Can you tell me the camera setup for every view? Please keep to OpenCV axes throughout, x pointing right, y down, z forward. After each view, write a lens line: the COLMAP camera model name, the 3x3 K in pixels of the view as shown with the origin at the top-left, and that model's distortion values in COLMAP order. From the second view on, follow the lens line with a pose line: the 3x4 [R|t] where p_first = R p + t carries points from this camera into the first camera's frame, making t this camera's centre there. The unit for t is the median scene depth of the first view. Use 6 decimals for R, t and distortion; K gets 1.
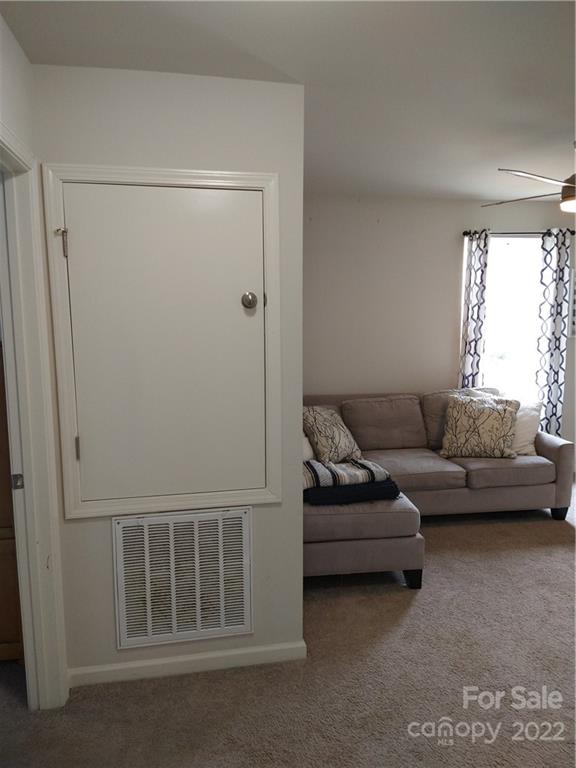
lens RADIAL K [[561.7, 0, 289.7], [0, 561.7, 384.2], [0, 0, 1]] dist [0.097138, -0.129075]
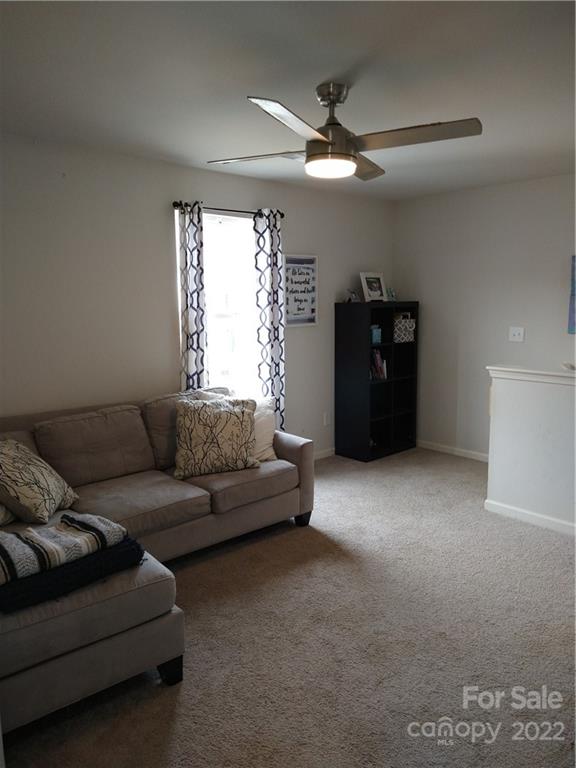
lens RADIAL K [[561.7, 0, 282.0], [0, 561.7, 381.6], [0, 0, 1]] dist [0.097138, -0.129075]
pose [[0.858849, -0.077726, 0.506297, 0.002243], [0.074671, 0.996860, 0.026369, -0.018760], [-0.506756, 0.015158, 0.861956, 0.229706]]
